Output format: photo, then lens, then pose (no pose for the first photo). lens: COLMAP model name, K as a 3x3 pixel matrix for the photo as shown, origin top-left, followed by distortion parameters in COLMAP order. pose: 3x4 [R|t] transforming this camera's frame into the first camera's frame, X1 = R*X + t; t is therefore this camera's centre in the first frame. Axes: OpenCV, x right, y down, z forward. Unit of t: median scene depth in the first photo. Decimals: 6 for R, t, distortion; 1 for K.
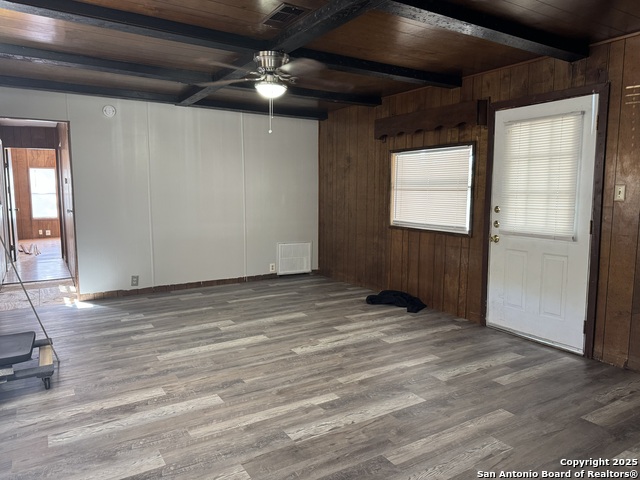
lens RADIAL K [[455.3, 0, 319.7], [0, 455.3, 239.3], [0, 0, 1]] dist [0.029148, 0.000568]
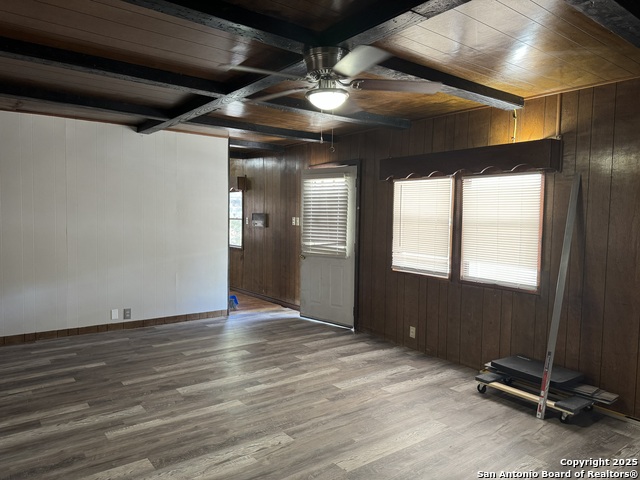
lens RADIAL K [[455.3, 0, 320.6], [0, 455.3, 240.0], [0, 0, 1]] dist [0.029148, 0.000568]
pose [[-0.994764, -0.021131, -0.099991, -0.028936], [-0.036746, 0.986914, 0.157002, -0.246629], [0.095365, 0.159855, -0.982523, 2.019983]]
